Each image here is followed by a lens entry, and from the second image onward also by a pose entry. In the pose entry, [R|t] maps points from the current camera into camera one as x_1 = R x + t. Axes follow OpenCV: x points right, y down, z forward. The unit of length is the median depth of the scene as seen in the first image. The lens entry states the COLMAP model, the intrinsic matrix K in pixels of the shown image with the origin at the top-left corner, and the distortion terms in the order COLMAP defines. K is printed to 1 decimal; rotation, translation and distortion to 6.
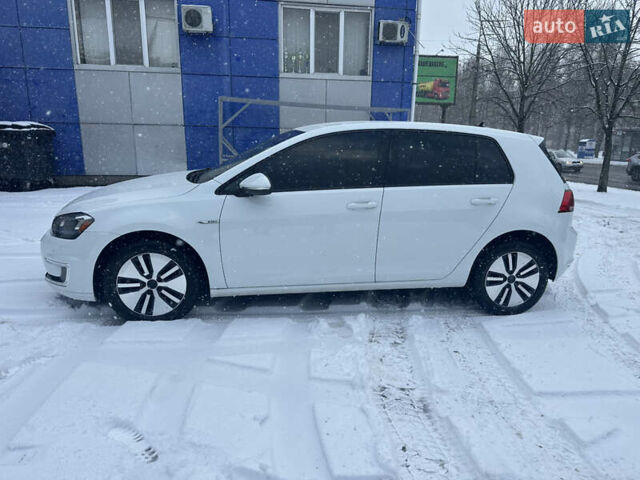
lens RADIAL K [[460.6, 0, 325.1], [0, 460.6, 242.1], [0, 0, 1]] dist [0.057567, 0.000728]
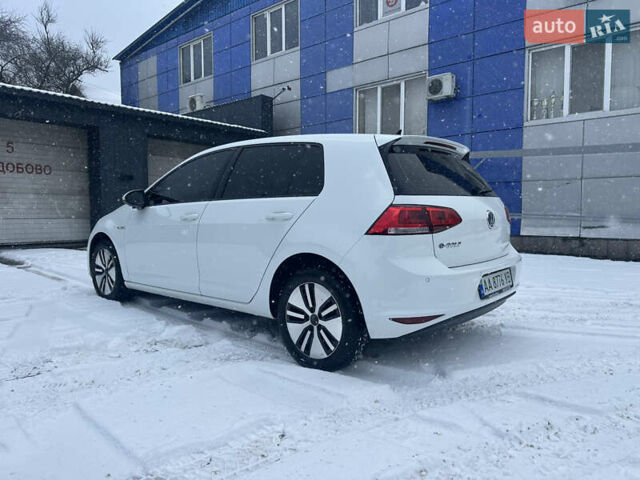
lens RADIAL K [[464.8, 0, 320.0], [0, 464.8, 240.0], [0, 0, 1]] dist [0.027489, -0.001079]
pose [[0.643590, 0.033137, -0.764653, 0.935527], [-0.162723, 0.982146, -0.094397, 0.020917], [0.747873, 0.185180, 0.637491, 0.473735]]
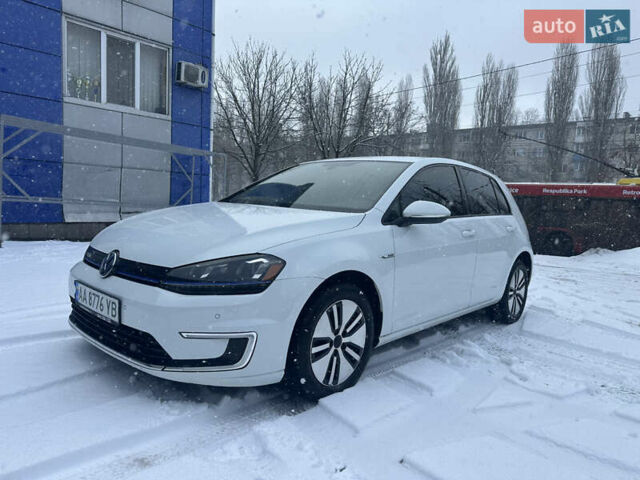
lens RADIAL K [[464.8, 0, 320.0], [0, 464.8, 240.0], [0, 0, 1]] dist [0.027489, -0.001079]
pose [[0.772361, -0.035362, 0.634199, -0.754797], [0.109136, 0.990989, -0.077655, -0.016881], [-0.625738, 0.129191, 0.769260, 0.352104]]
